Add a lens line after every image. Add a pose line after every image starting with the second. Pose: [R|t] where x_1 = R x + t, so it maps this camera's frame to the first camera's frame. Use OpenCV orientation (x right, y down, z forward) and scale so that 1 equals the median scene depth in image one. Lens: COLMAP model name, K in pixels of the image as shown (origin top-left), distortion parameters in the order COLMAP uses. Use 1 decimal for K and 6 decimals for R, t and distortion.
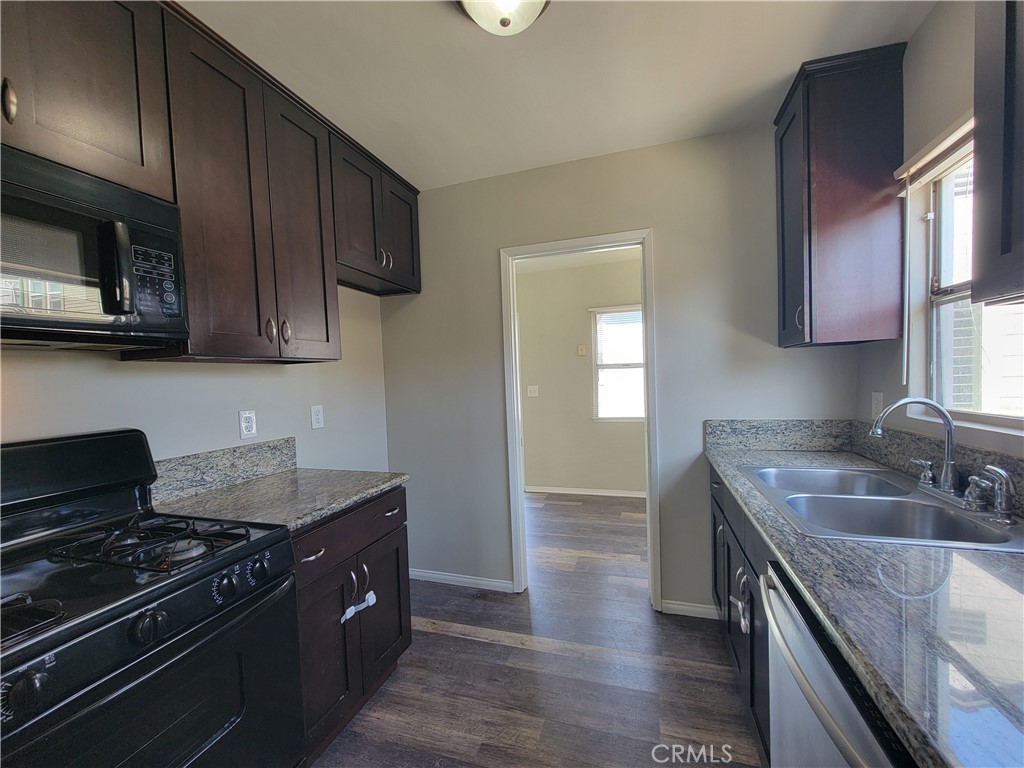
lens RADIAL K [[418.2, 0, 513.9], [0, 418.2, 395.6], [0, 0, 1]] dist [0.000132, 0.000043]
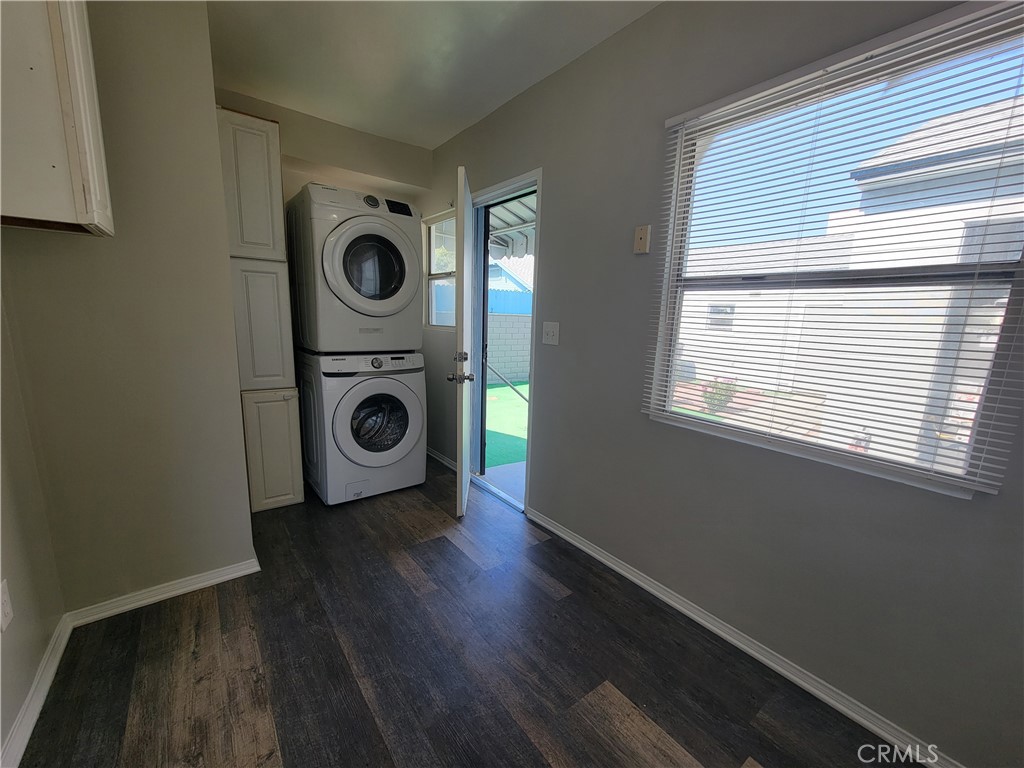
lens RADIAL K [[418.2, 0, 513.9], [0, 418.2, 395.6], [0, 0, 1]] dist [0.000132, 0.000043]
pose [[0.818360, 0.168765, -0.549368, 0.306398], [-0.090574, 0.981839, 0.166697, -0.017998], [0.567523, -0.086660, 0.818784, 0.587068]]
